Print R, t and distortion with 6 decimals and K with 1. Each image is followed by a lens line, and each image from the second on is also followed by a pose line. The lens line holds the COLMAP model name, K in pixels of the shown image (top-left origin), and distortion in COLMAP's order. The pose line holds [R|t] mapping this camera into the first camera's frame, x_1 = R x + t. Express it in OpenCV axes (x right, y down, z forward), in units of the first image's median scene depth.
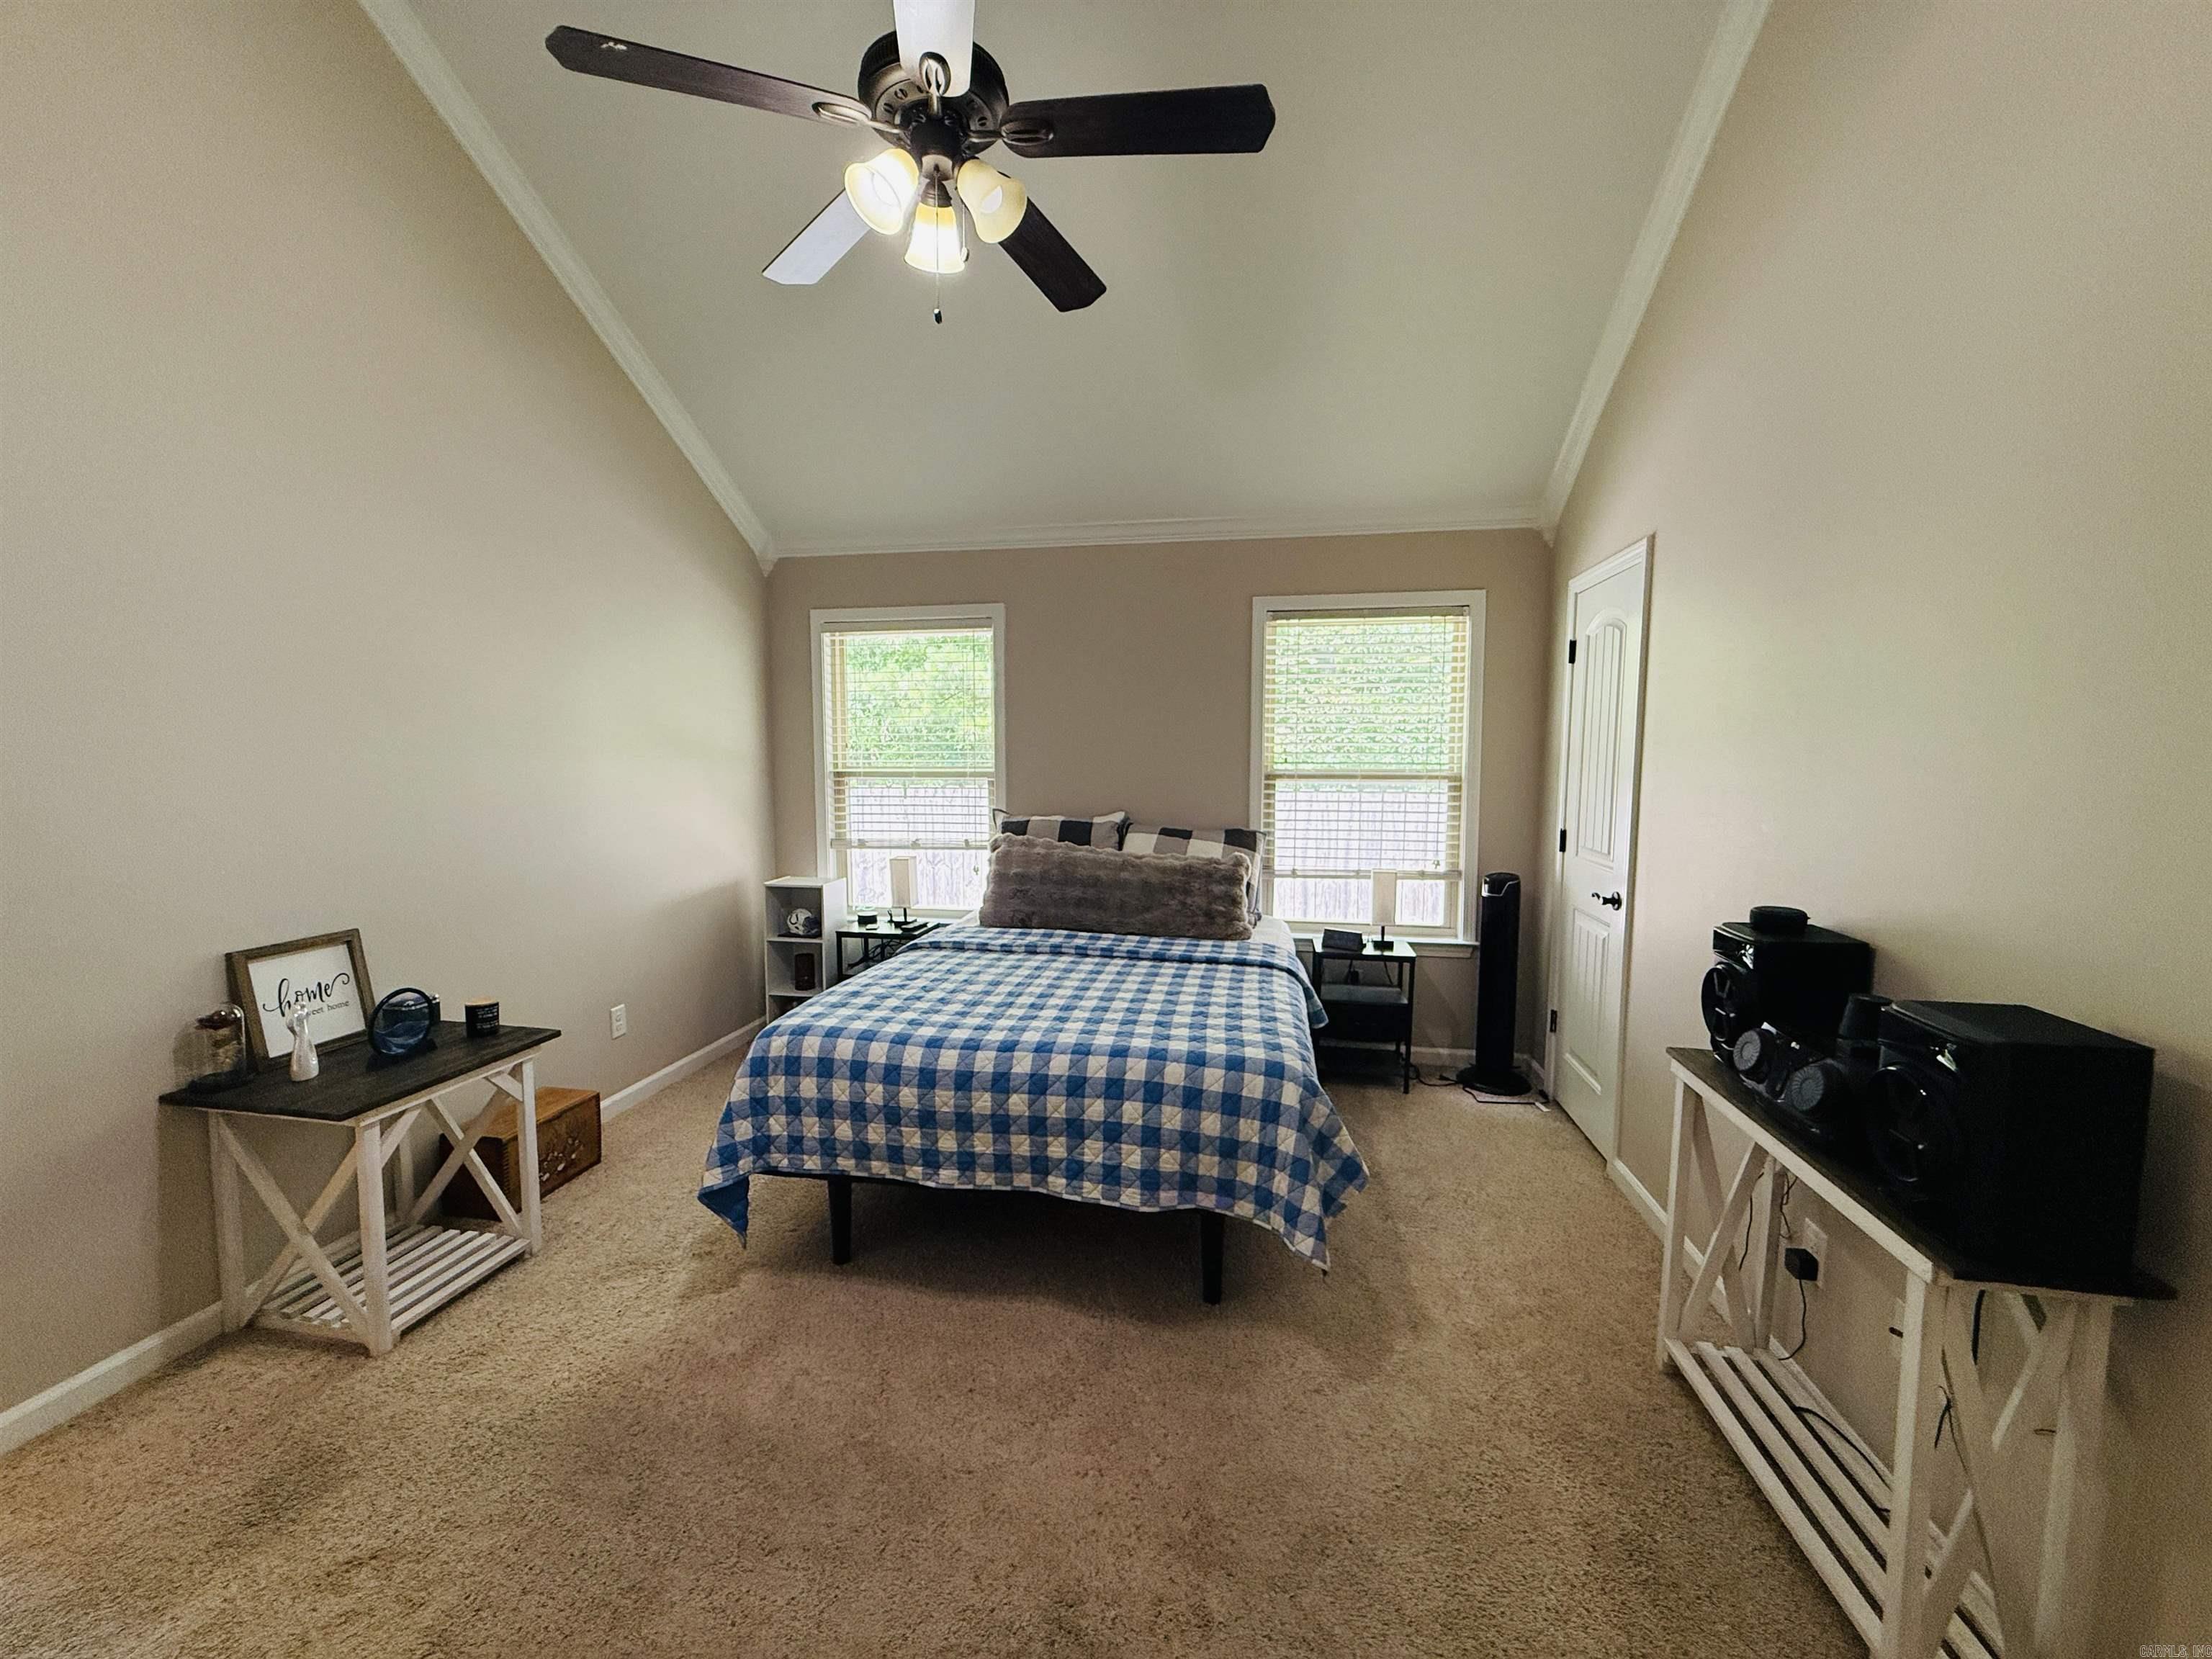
lens RADIAL K [[880.3, 0, 1102.4], [0, 880.3, 827.0], [0, 0, 1]] dist [0.000327, -0.000213]
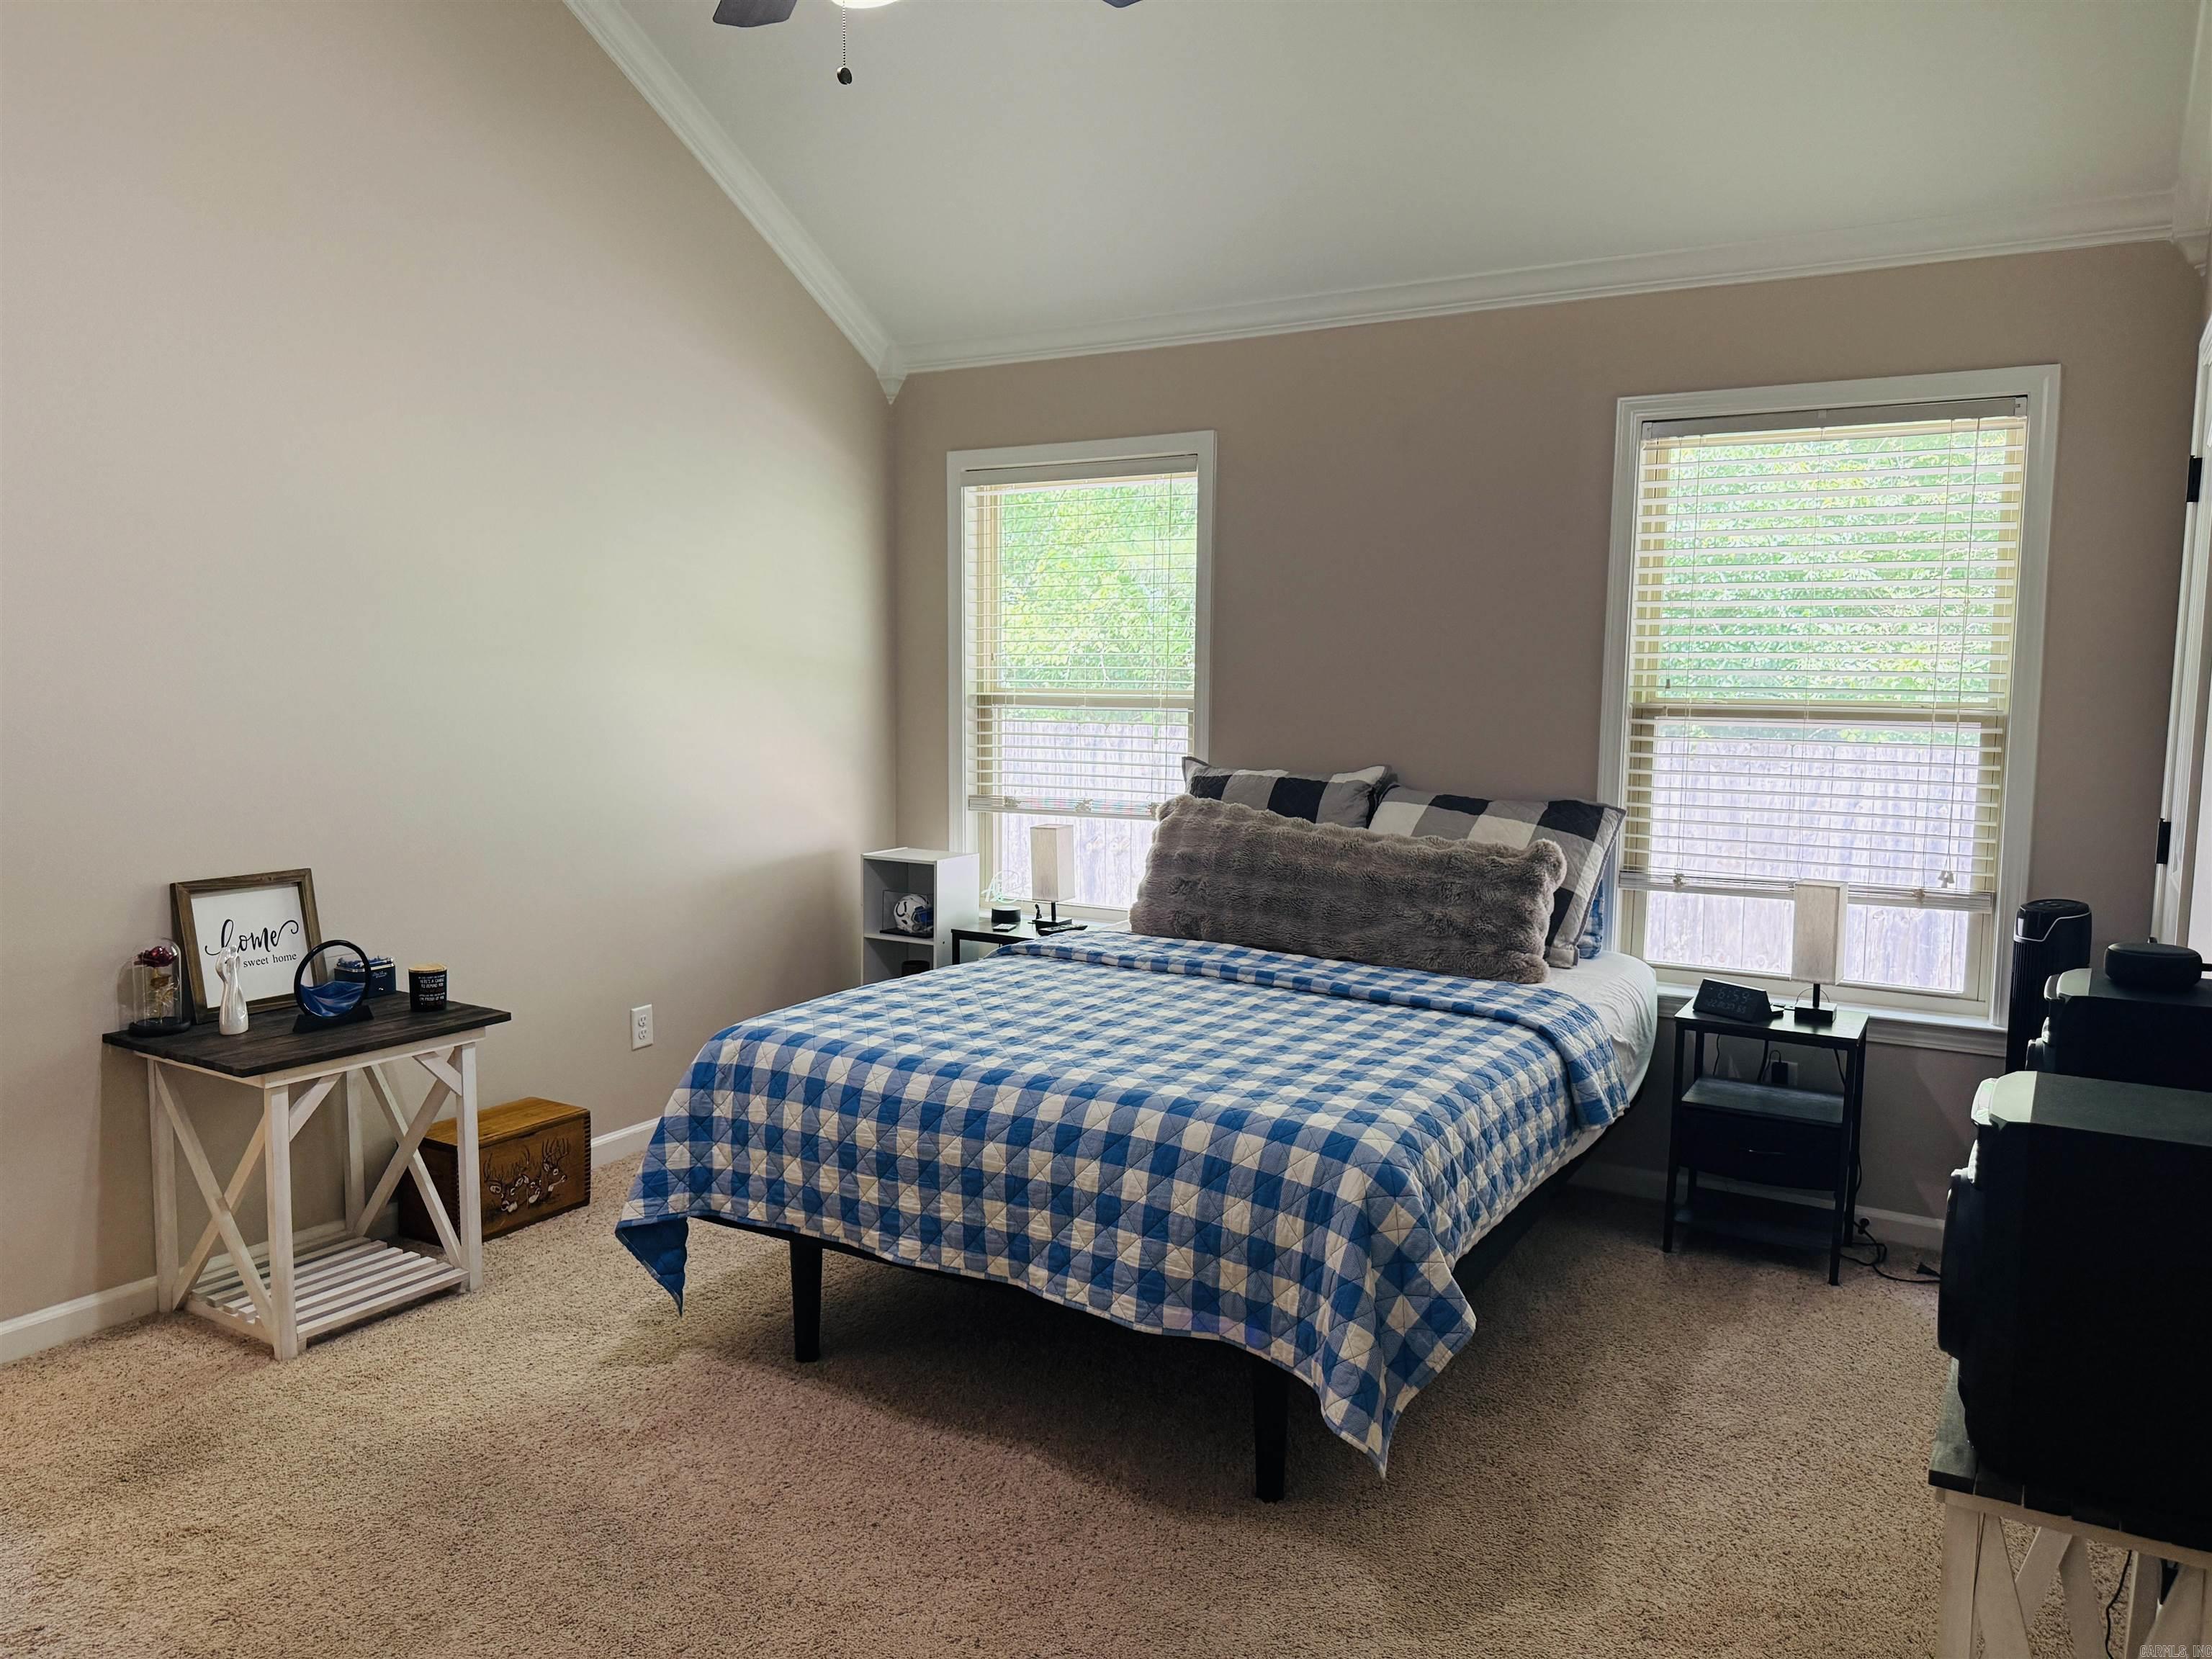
lens RADIAL K [[1543.4, 0, 1106.0], [0, 1543.4, 829.5], [0, 0, 1]] dist [0.071870, -0.099032]
pose [[0.937924, 0.043115, -0.344151, 0.385294], [-0.037916, 0.999043, 0.021825, 0.018644], [0.344762, -0.007422, 0.938661, -0.132376]]
